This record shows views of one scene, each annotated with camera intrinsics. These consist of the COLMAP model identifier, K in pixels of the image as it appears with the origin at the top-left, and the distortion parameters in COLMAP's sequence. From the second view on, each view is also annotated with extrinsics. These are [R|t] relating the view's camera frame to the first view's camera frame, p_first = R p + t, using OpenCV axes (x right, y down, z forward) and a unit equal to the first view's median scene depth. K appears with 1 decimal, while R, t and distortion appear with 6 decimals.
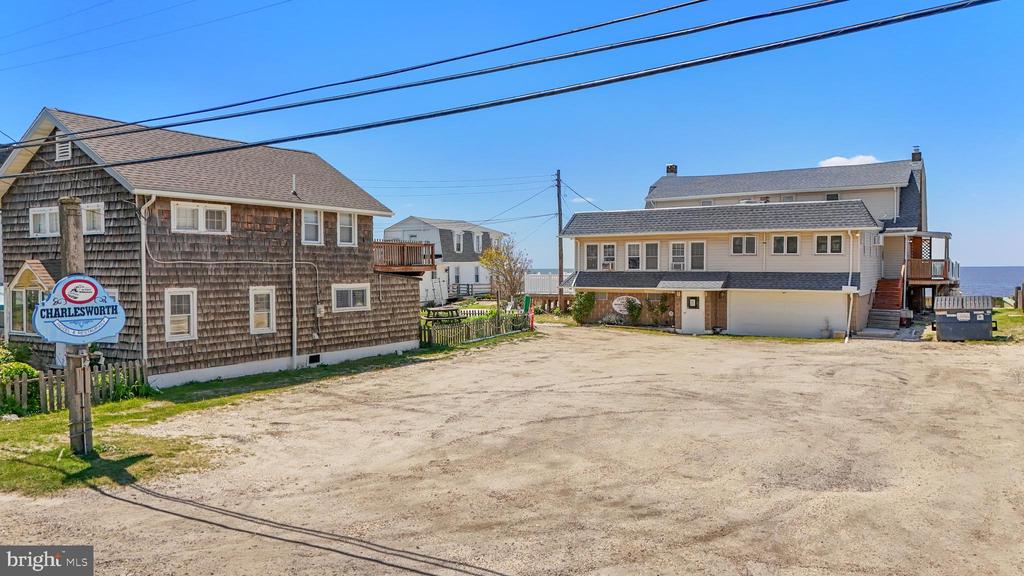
lens RADIAL K [[792.3, 0, 509.4], [0, 792.3, 287.3], [0, 0, 1]] dist [0.069610, -0.054993]
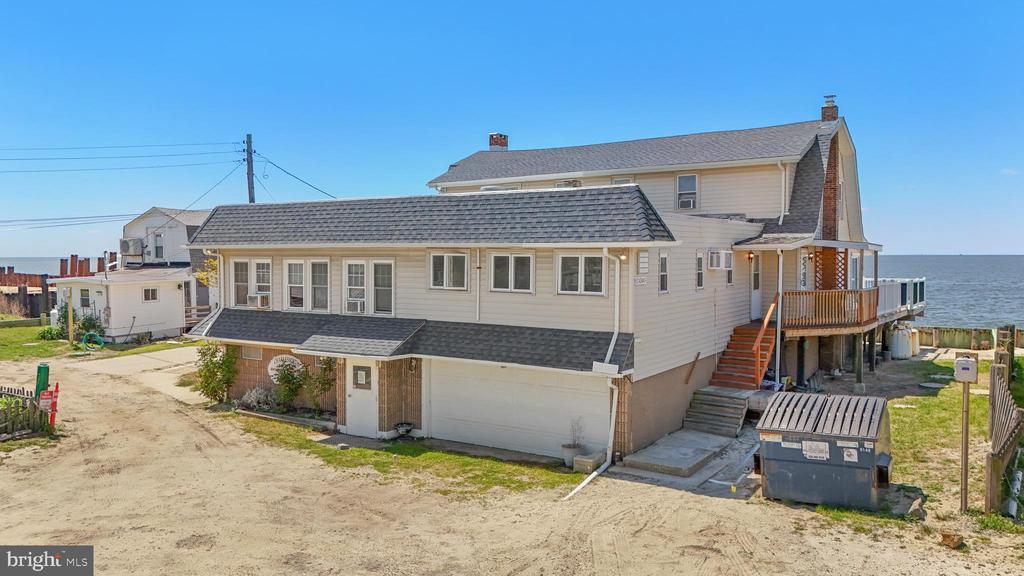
lens RADIAL K [[792.3, 0, 513.4], [0, 792.3, 288.1], [0, 0, 1]] dist [0.069610, -0.054993]
pose [[0.999480, 0.004573, -0.031925, 0.346985], [-0.004006, 0.999834, 0.017794, -0.049917], [0.032001, -0.017657, 0.999332, 0.470660]]
